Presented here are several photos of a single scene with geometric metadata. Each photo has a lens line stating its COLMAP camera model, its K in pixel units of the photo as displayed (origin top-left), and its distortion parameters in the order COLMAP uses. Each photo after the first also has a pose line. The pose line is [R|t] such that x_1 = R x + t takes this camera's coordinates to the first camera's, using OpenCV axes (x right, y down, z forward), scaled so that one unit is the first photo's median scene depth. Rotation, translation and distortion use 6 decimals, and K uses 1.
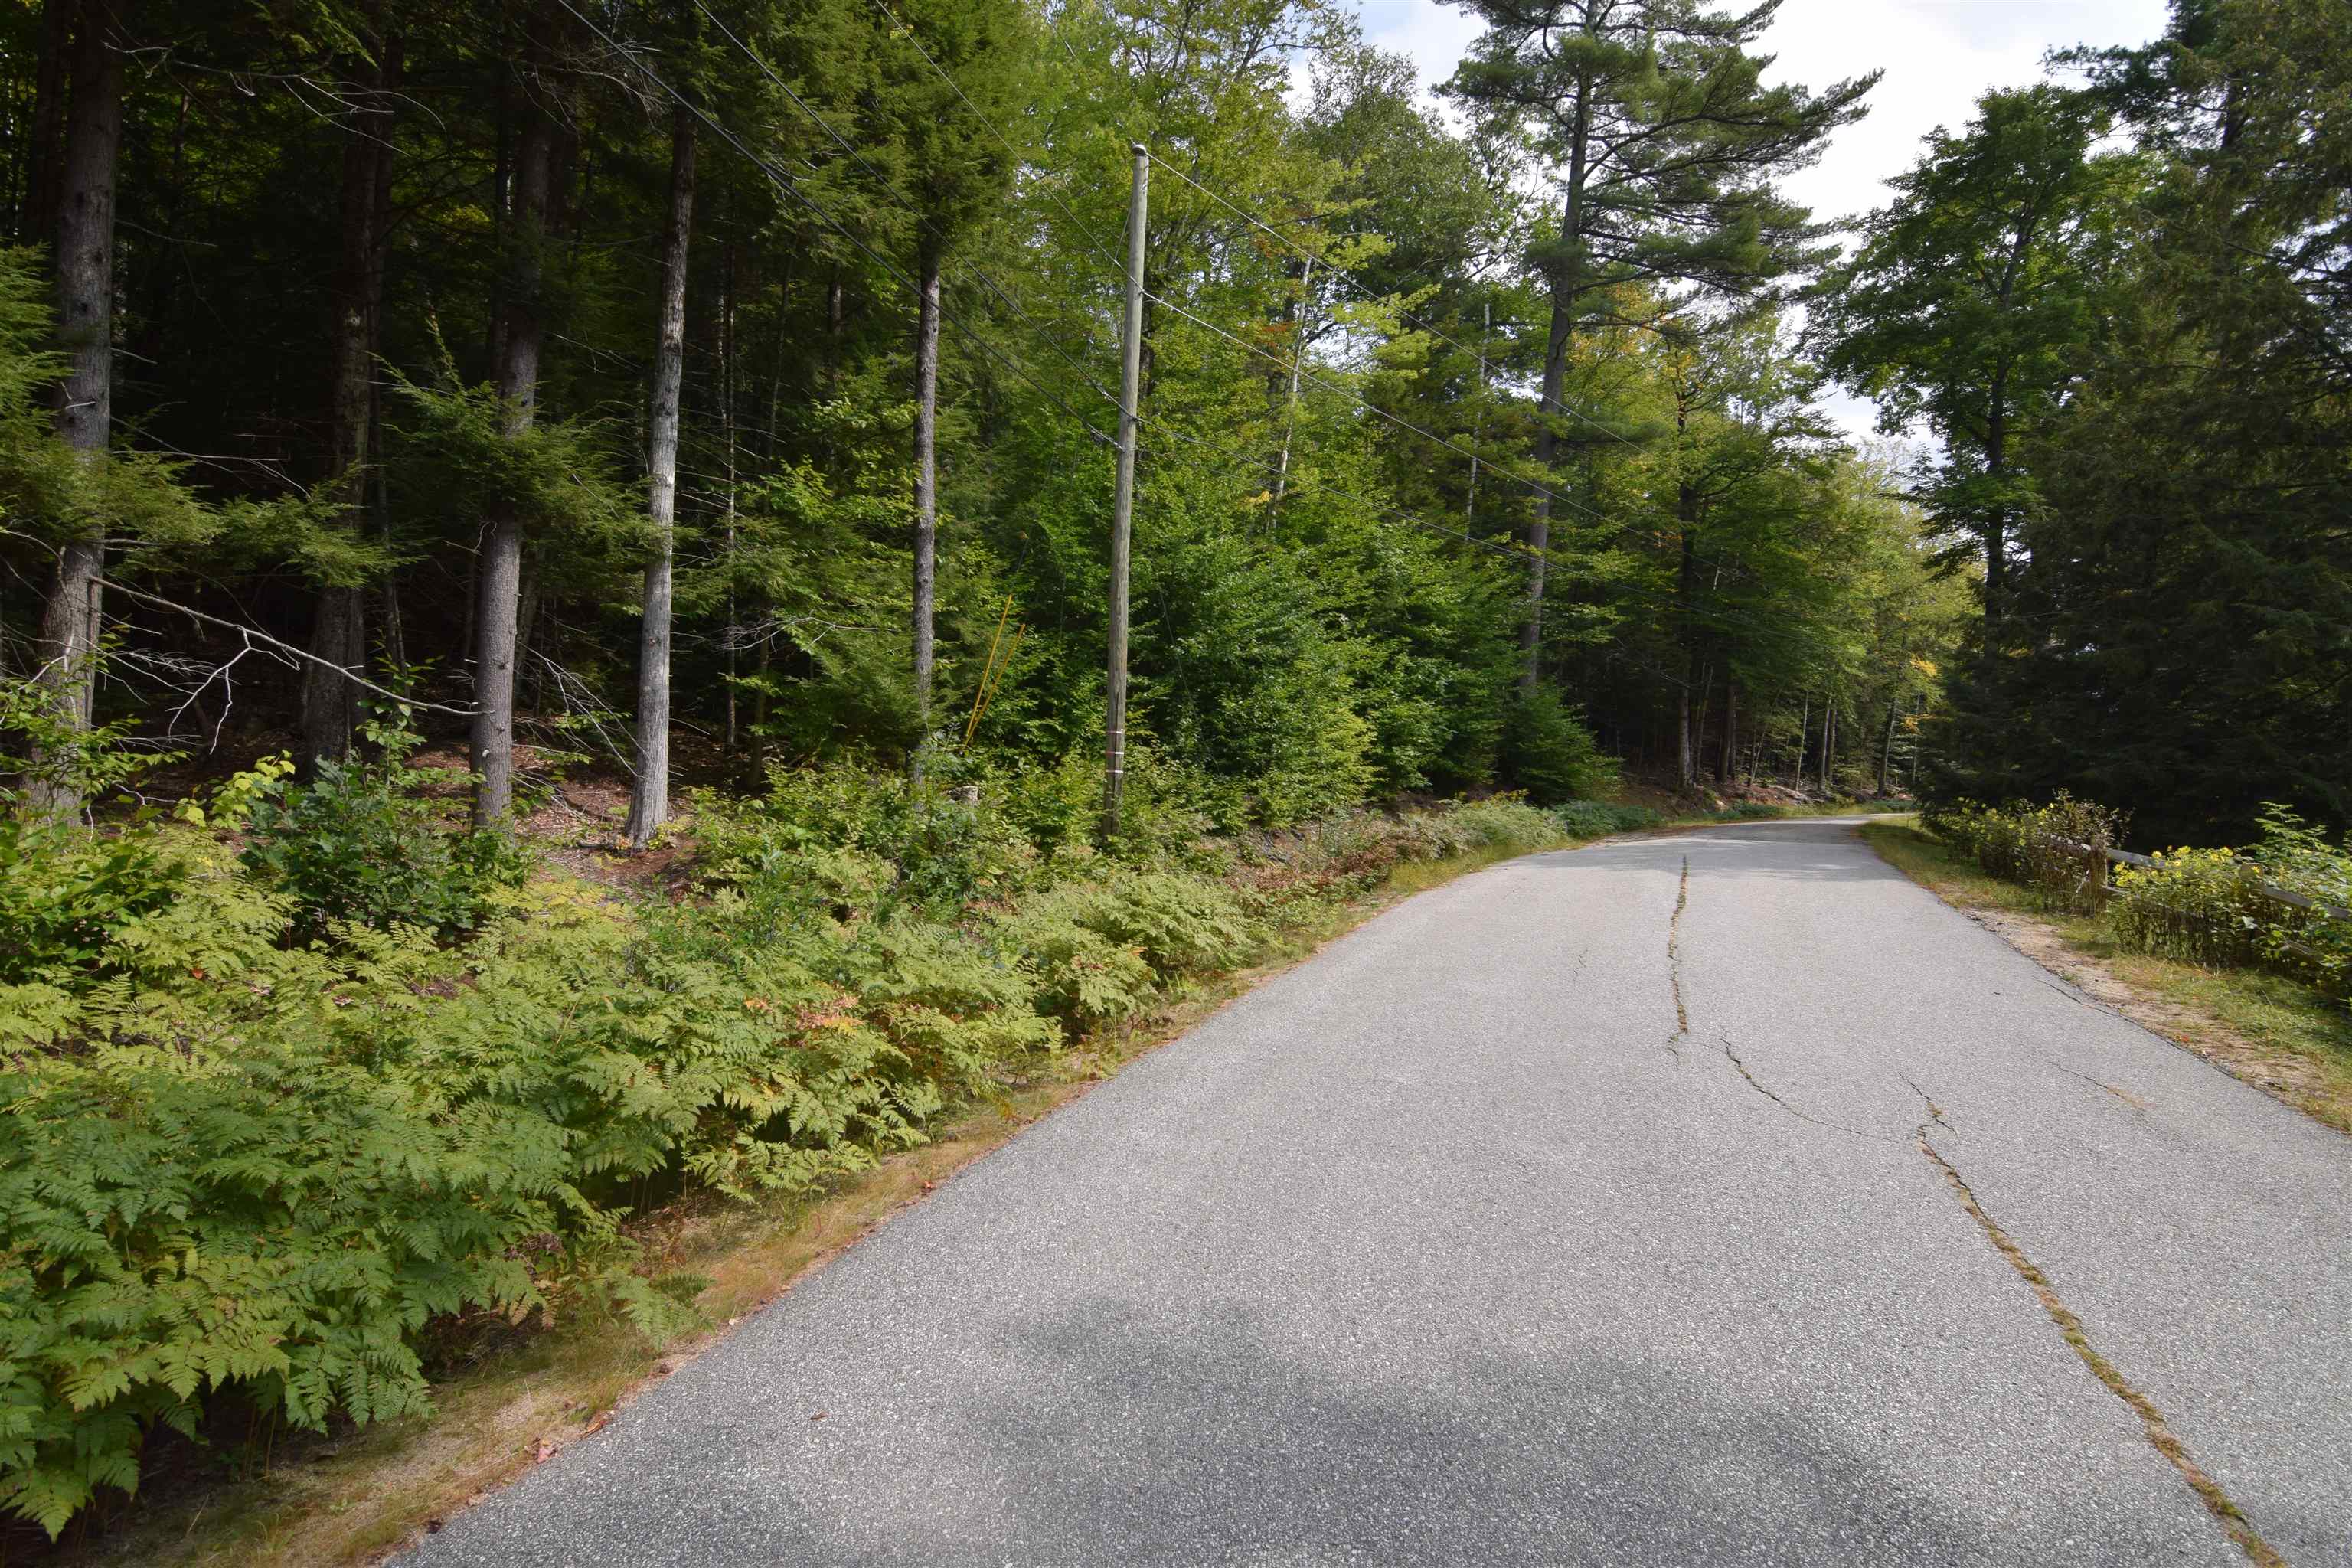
lens RADIAL K [[1142.9, 0, 1176.0], [0, 1142.9, 784.0], [0, 0, 1]] dist [-0.005809, -0.011189]
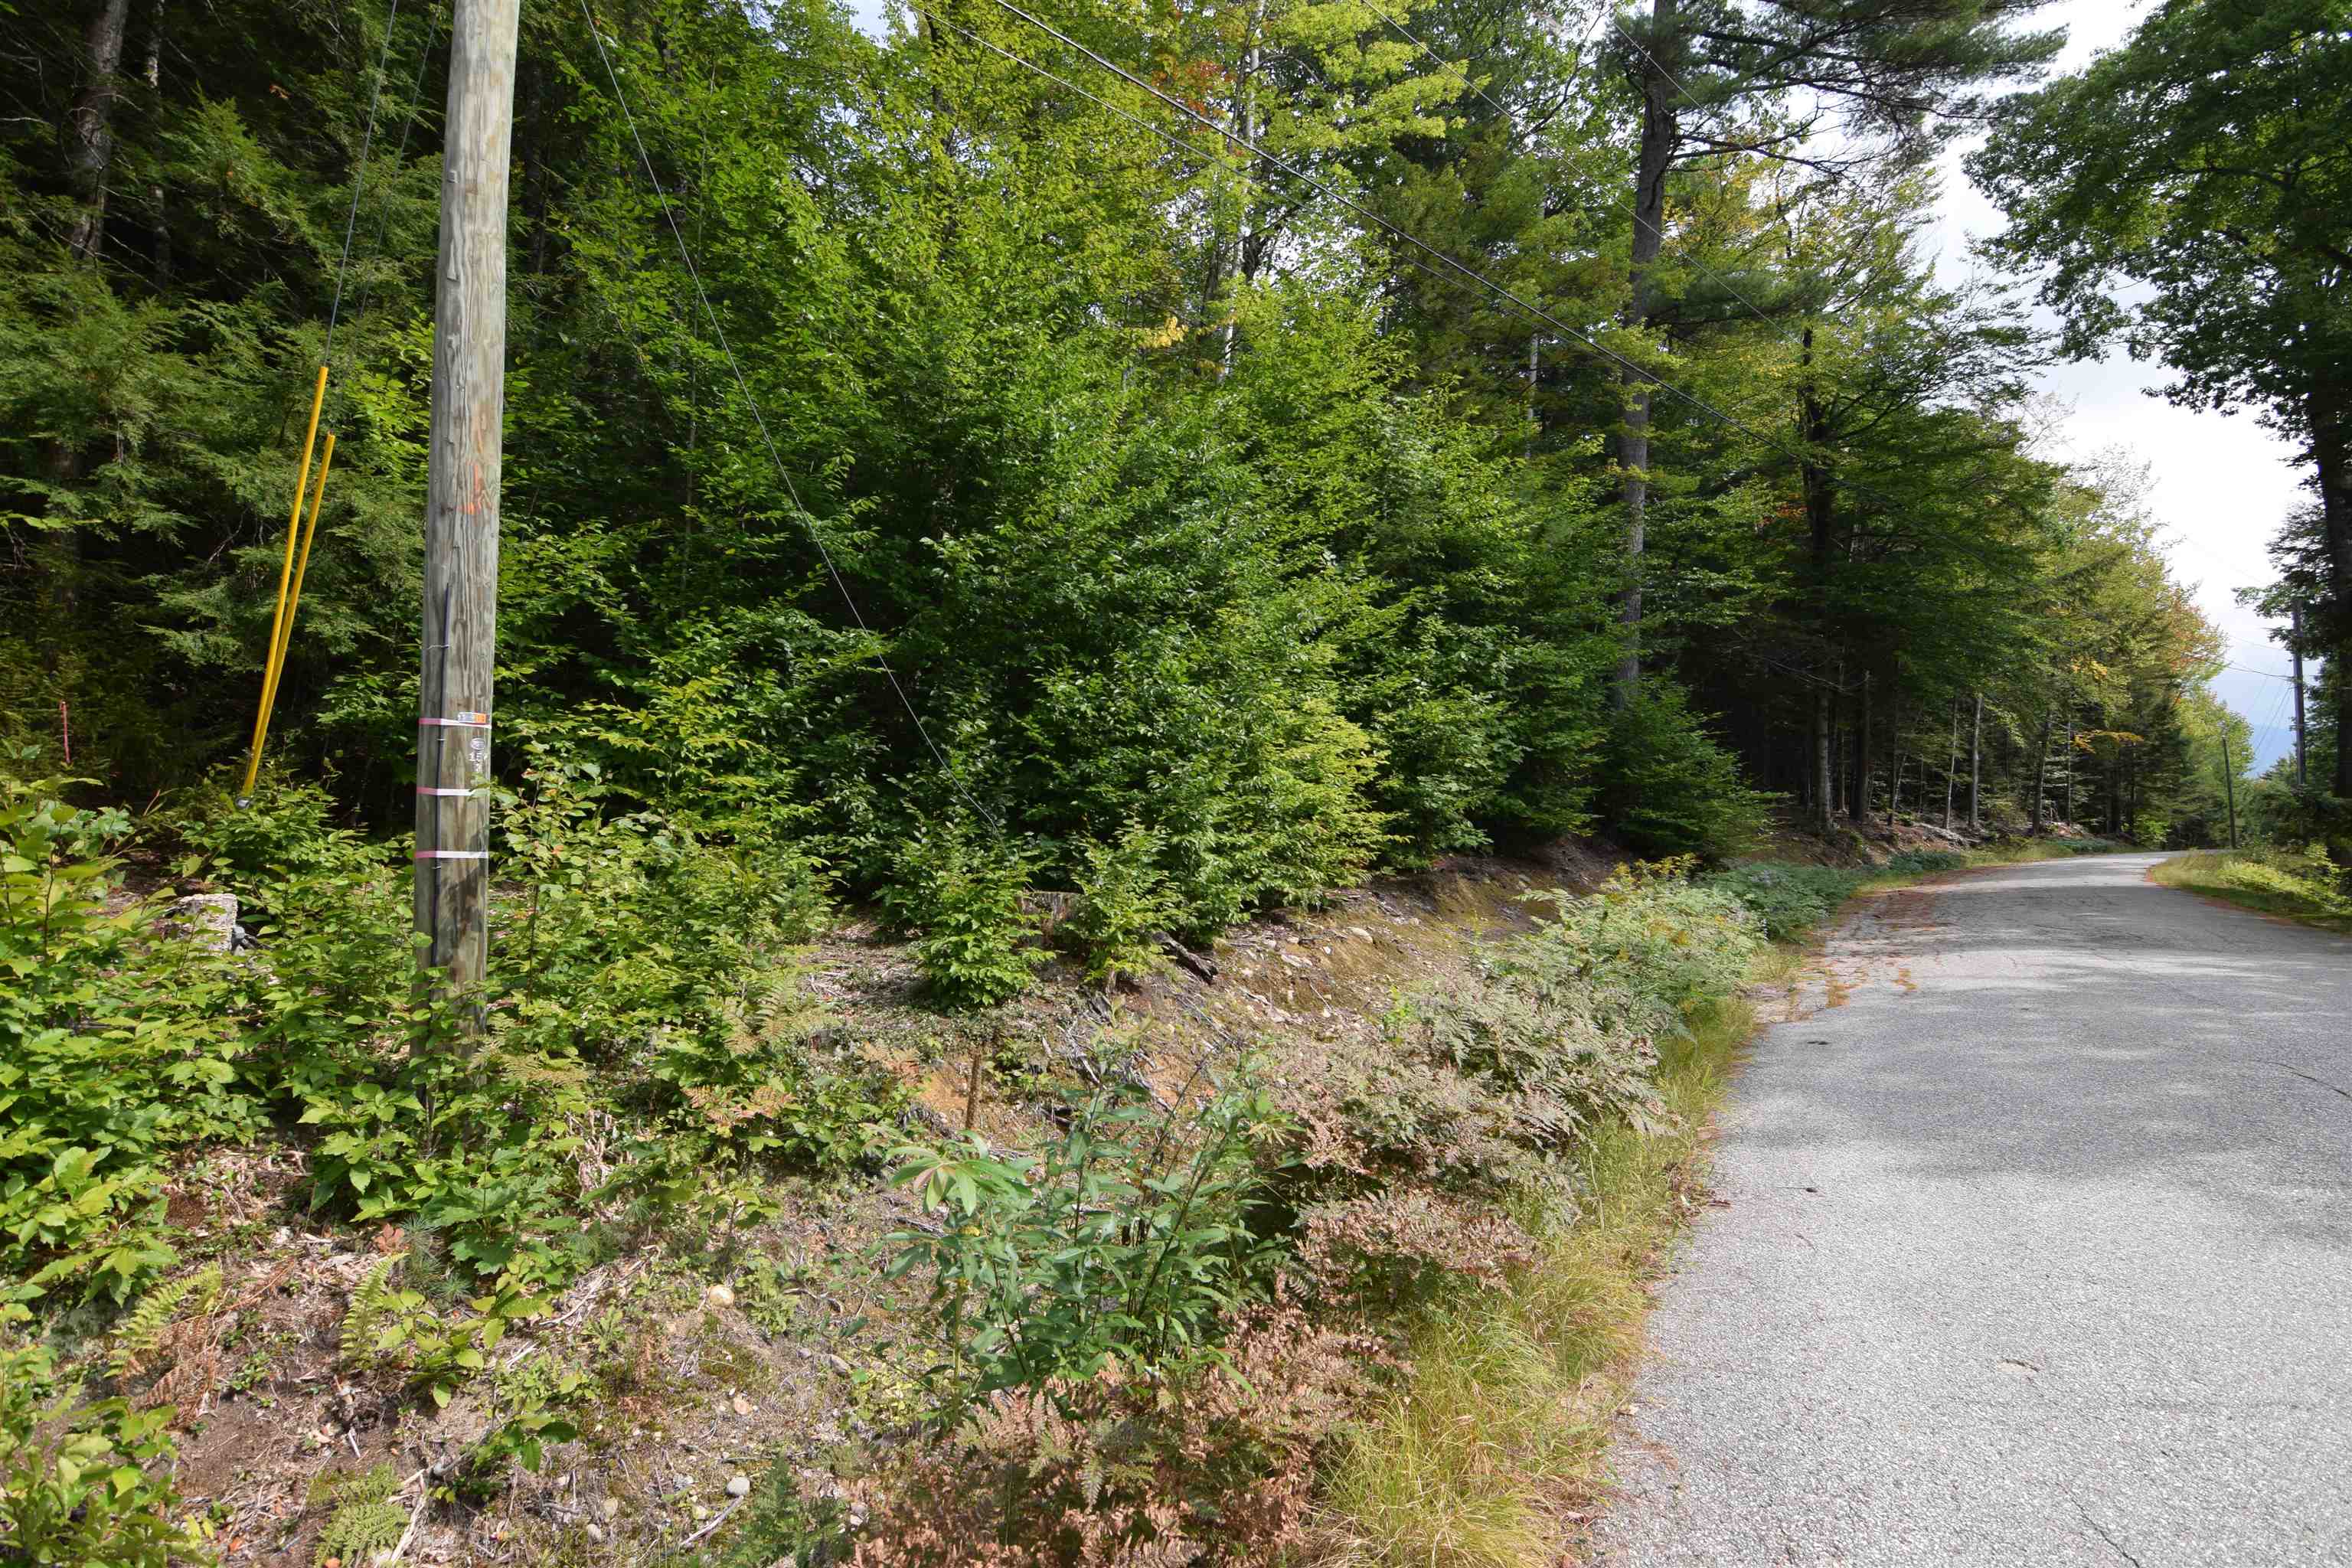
lens RADIAL K [[1142.9, 0, 1176.0], [0, 1142.9, 784.0], [0, 0, 1]] dist [-0.005809, -0.011189]
pose [[0.999075, -0.021019, -0.037526, 0.091596], [0.019491, 0.998985, -0.040616, -0.008368], [0.038341, 0.039847, 0.998470, 0.435992]]
